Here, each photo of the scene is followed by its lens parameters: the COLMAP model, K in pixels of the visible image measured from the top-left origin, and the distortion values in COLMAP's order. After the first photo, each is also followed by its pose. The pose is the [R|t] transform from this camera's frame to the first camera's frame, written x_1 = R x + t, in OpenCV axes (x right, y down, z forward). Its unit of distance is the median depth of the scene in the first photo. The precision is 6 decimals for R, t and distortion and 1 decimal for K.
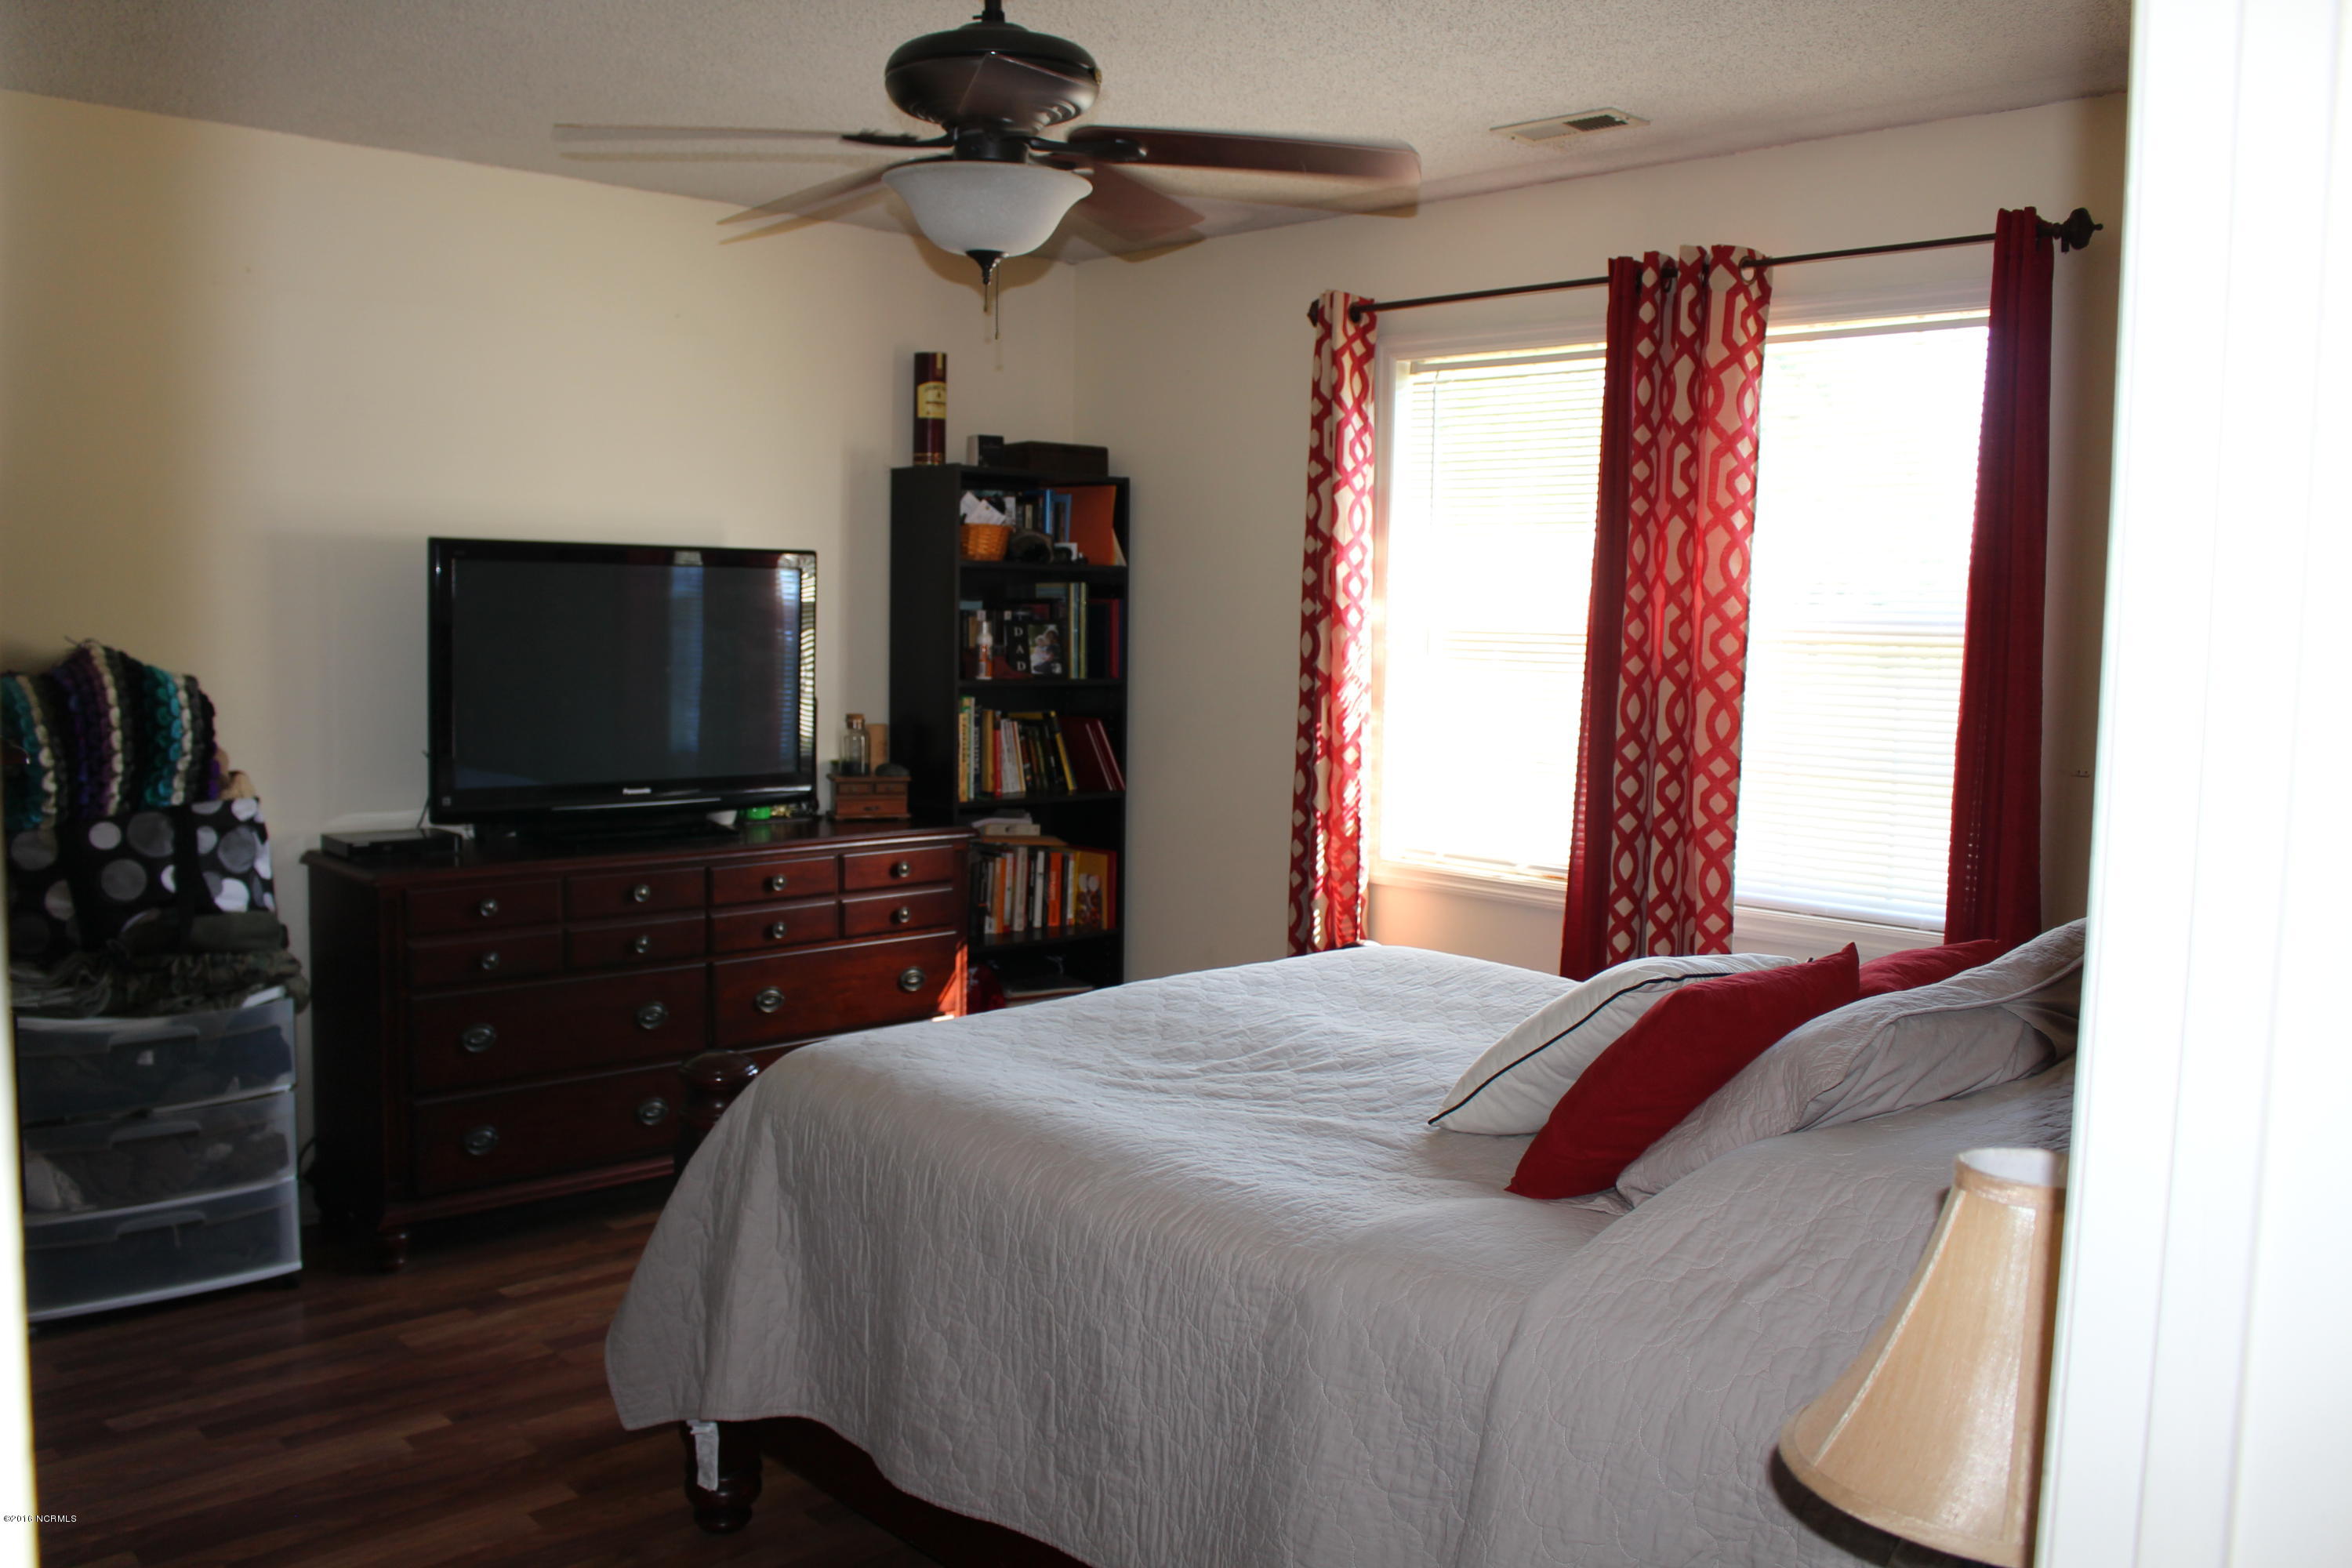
lens RADIAL K [[1922.2, 0, 1153.0], [0, 1922.2, 772.0], [0, 0, 1]] dist [-0.159698, 0.130147]
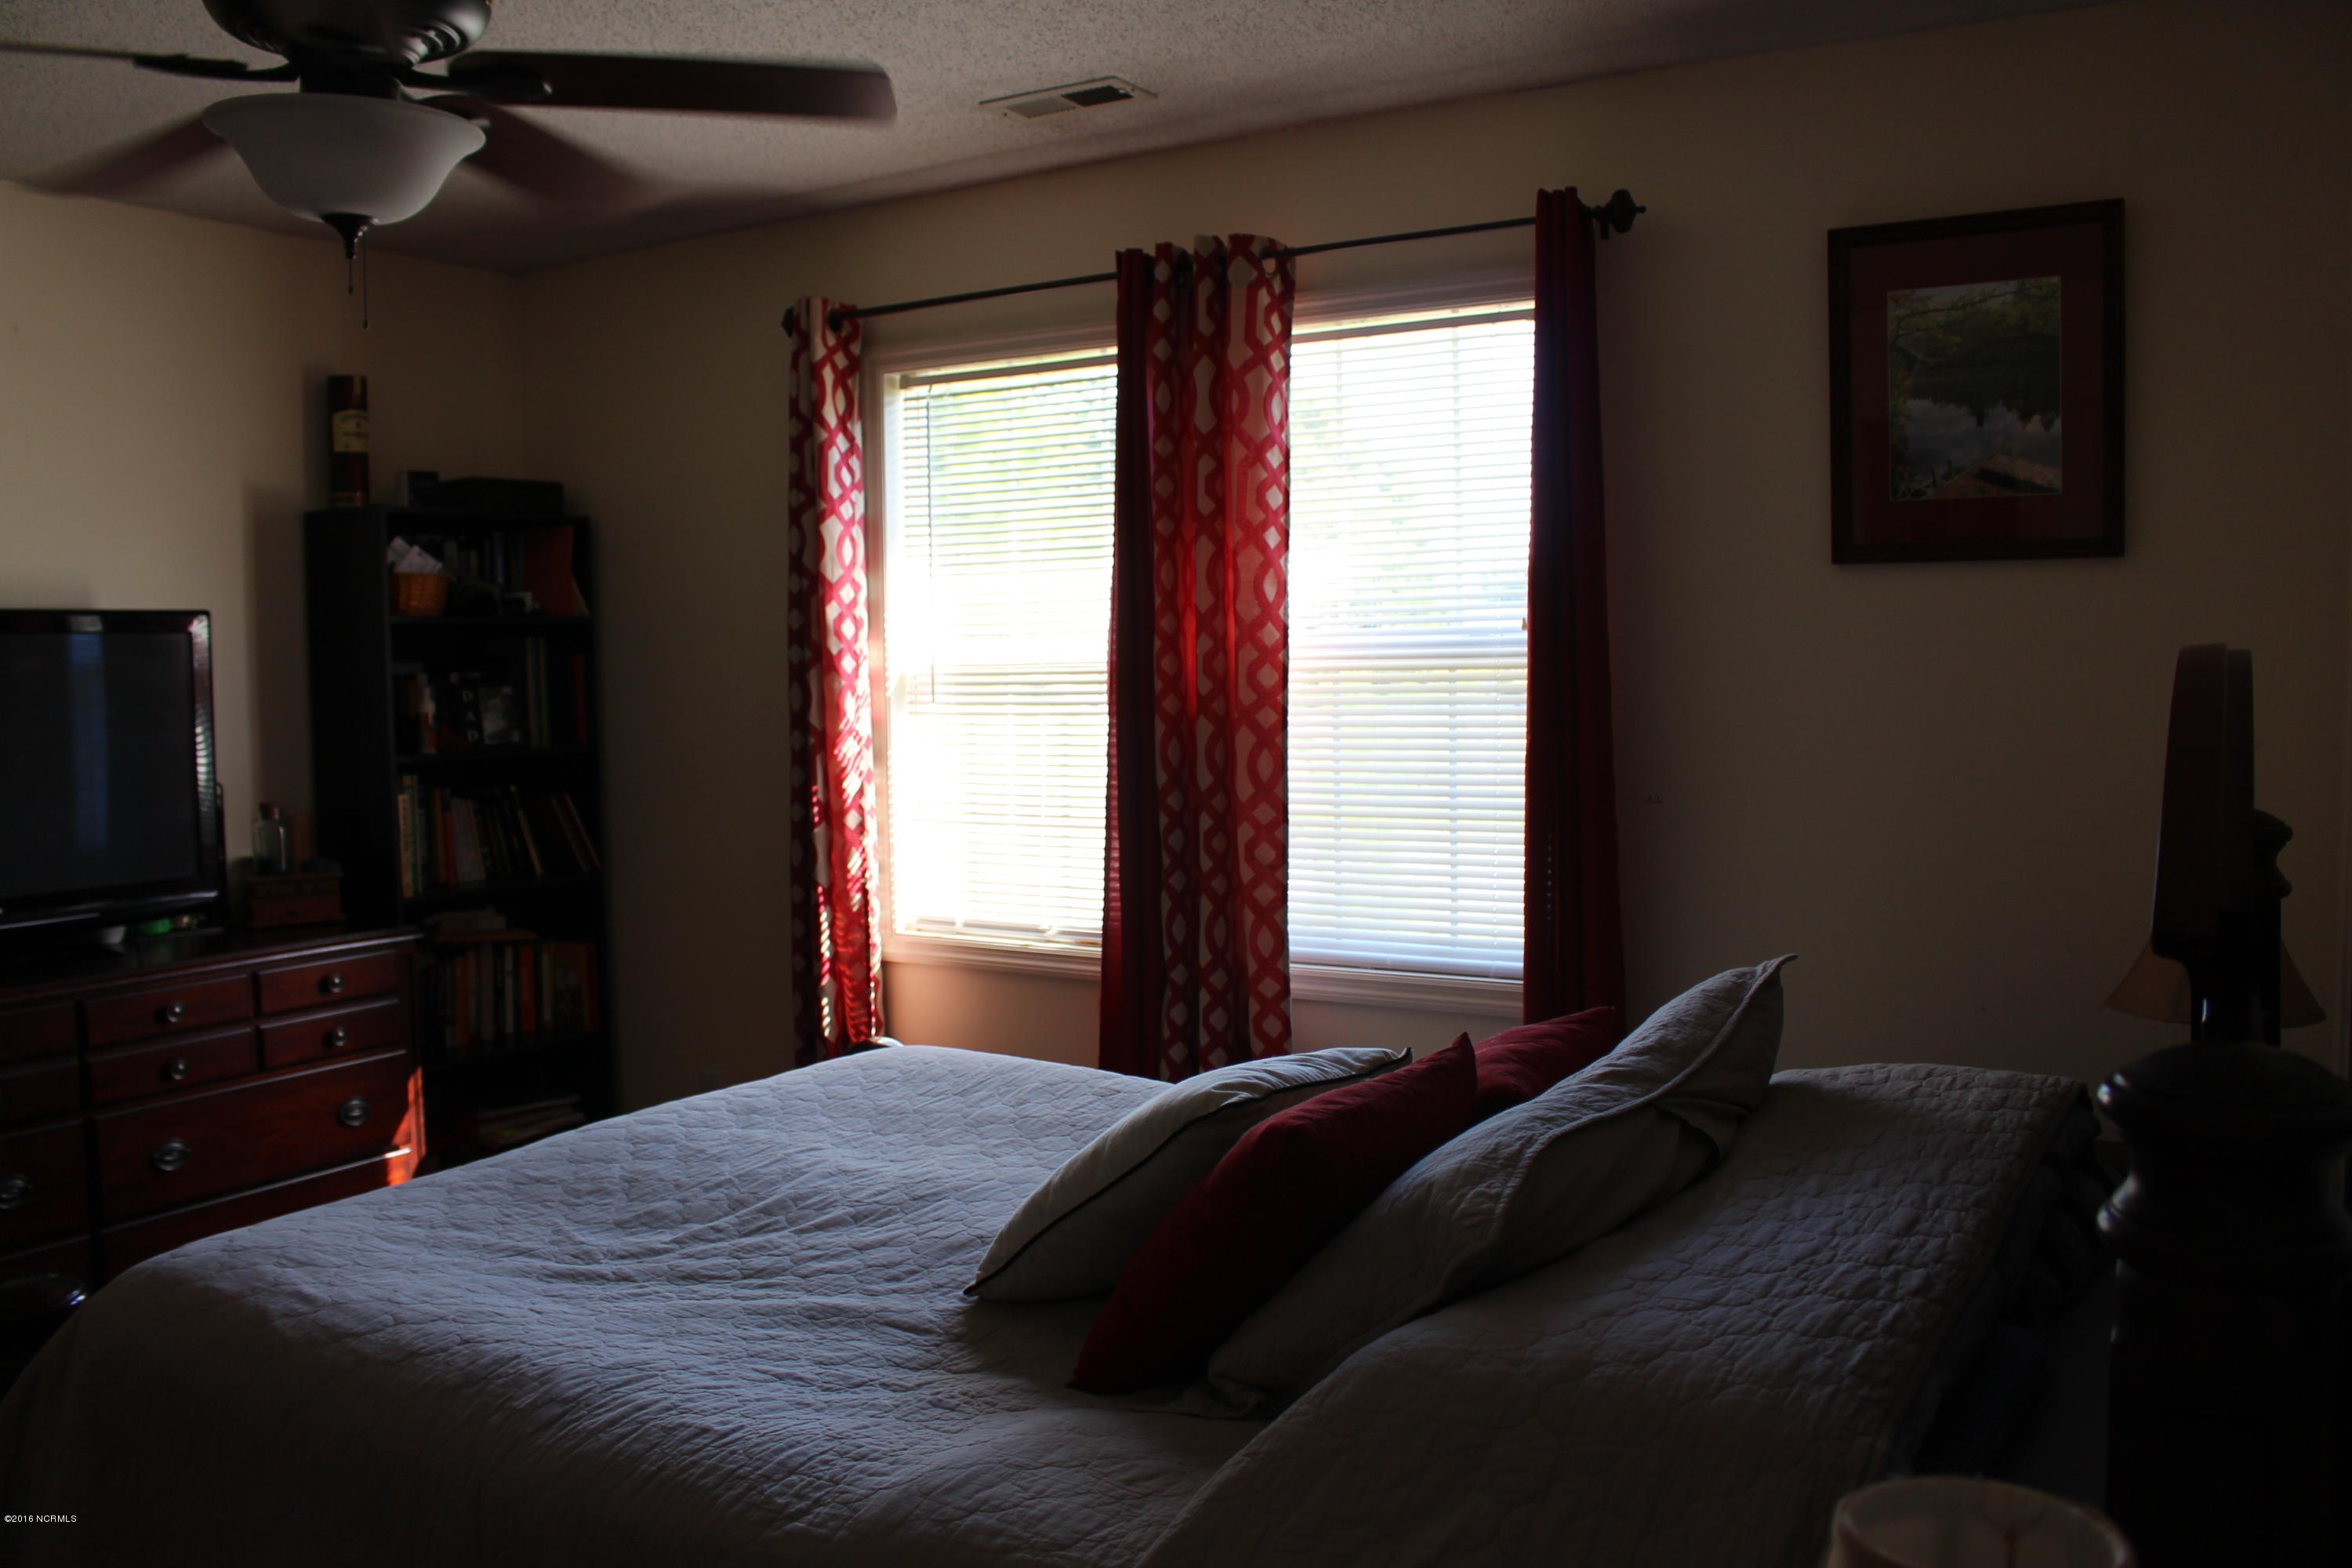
lens RADIAL K [[1922.2, 0, 1153.0], [0, 1922.2, 772.0], [0, 0, 1]] dist [-0.159698, 0.130147]
pose [[0.967388, -0.050788, 0.248155, 0.022031], [0.056432, 0.998283, -0.015679, -0.010425], [-0.246933, 0.029172, 0.968593, 0.128685]]
